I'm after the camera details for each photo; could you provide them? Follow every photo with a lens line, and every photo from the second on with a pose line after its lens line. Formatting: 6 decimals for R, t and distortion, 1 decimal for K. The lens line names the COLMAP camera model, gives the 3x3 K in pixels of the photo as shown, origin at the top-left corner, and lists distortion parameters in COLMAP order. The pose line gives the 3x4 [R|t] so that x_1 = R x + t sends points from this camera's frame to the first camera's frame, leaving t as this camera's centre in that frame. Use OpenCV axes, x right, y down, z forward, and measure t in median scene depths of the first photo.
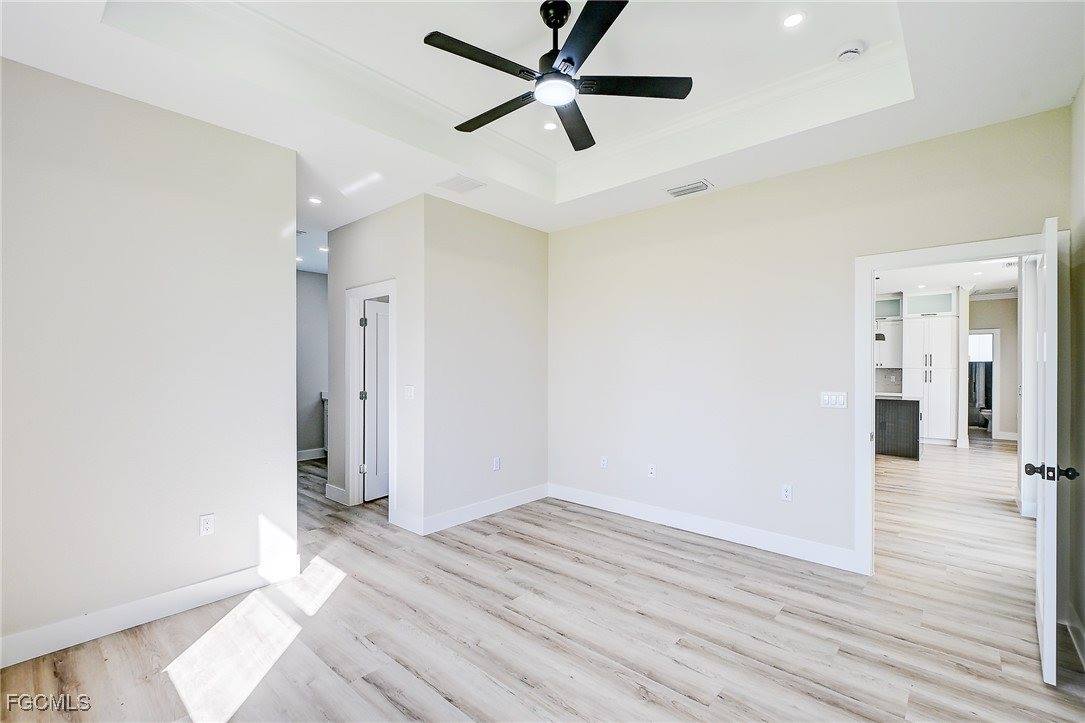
lens RADIAL K [[475.3, 0, 545.3], [0, 475.3, 360.5], [0, 0, 1]] dist [0.000381, -0.000436]
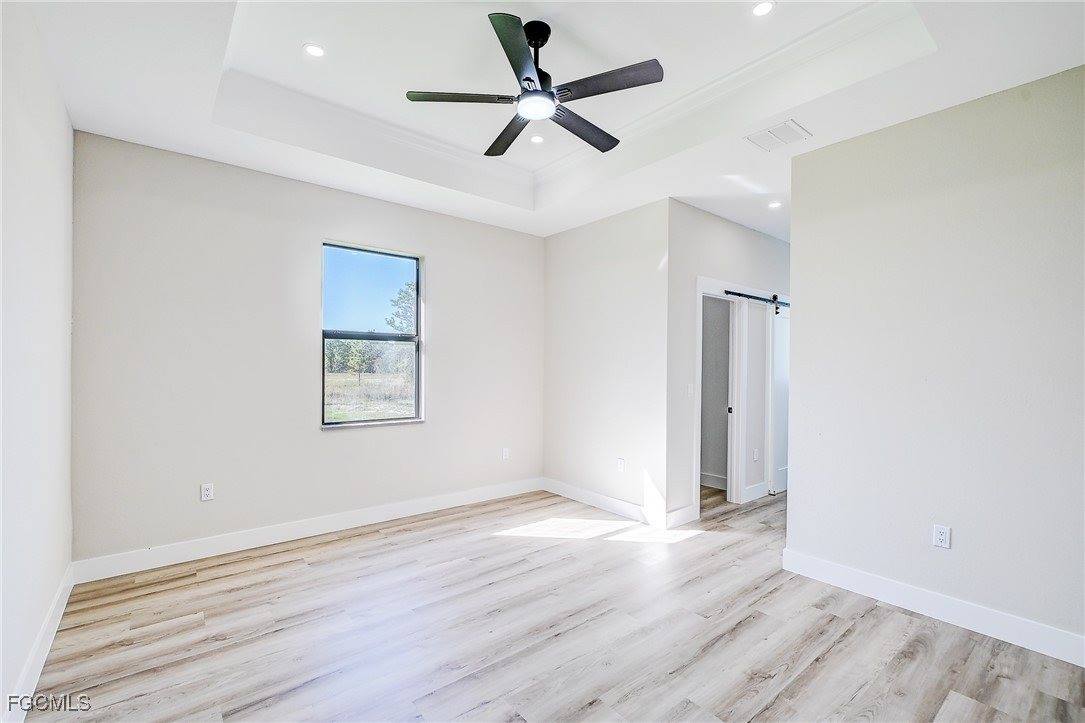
lens RADIAL K [[475.3, 0, 545.0], [0, 475.3, 367.8], [0, 0, 1]] dist [0.000381, -0.000436]
pose [[-0.164426, 0.004444, -0.986379, 0.794853], [0.001725, 0.999990, 0.004218, 0.008685], [0.986388, -0.001008, -0.164432, 0.889916]]
